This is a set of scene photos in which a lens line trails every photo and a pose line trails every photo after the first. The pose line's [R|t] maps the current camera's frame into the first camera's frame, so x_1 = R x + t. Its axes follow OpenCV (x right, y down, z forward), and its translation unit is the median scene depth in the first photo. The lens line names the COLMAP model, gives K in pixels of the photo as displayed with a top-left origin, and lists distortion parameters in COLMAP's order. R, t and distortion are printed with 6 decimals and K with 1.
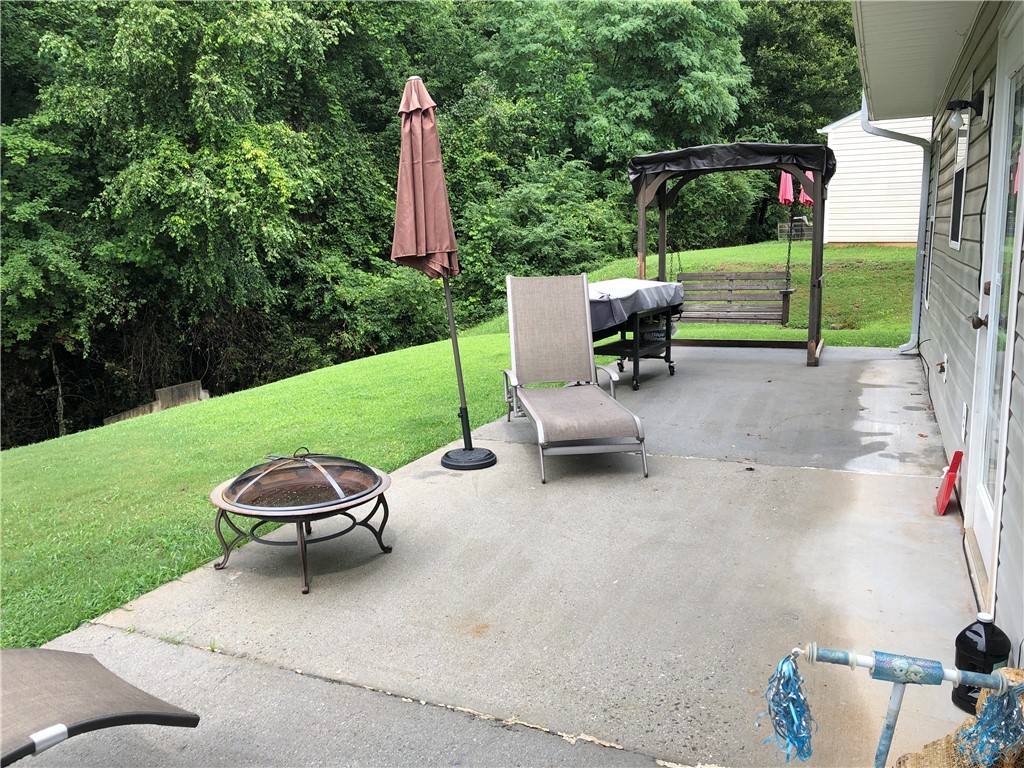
lens RADIAL K [[842.9, 0, 512.0], [0, 842.9, 384.0], [0, 0, 1]] dist [0.015897, -0.001589]
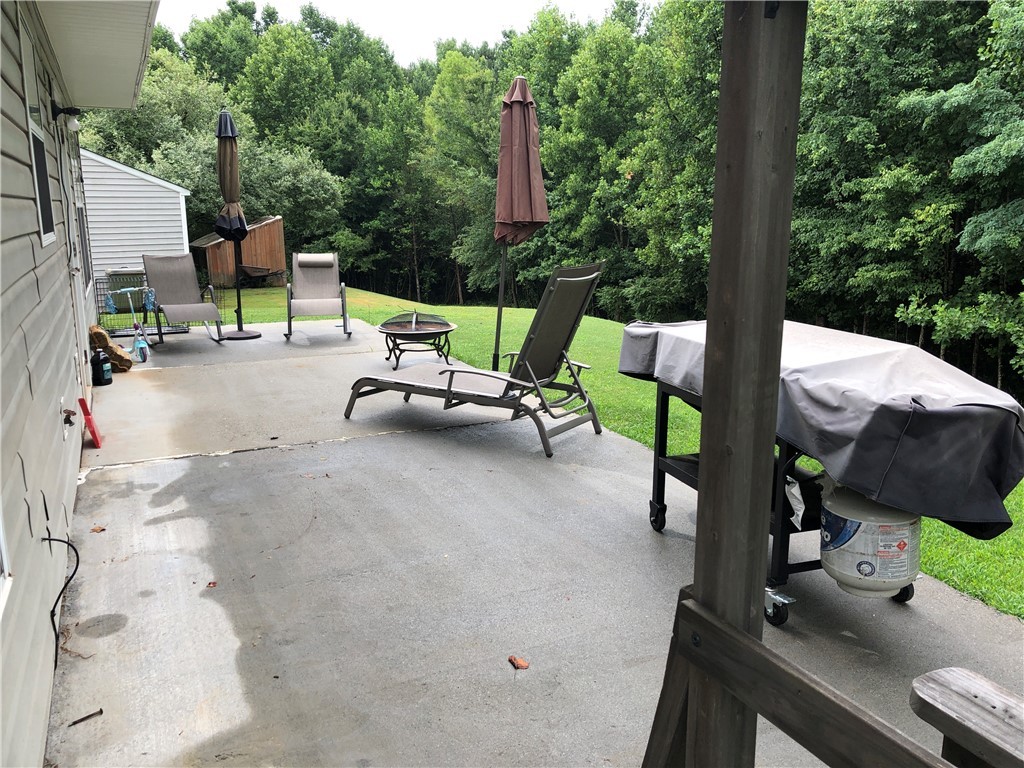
lens RADIAL K [[842.9, 0, 512.0], [0, 842.9, 384.0], [0, 0, 1]] dist [0.015897, -0.001589]
pose [[-0.666702, 0.176217, -0.724194, 0.815694], [-0.114421, 0.935932, 0.333076, -0.337810], [0.736490, 0.304925, -0.603824, 1.792674]]
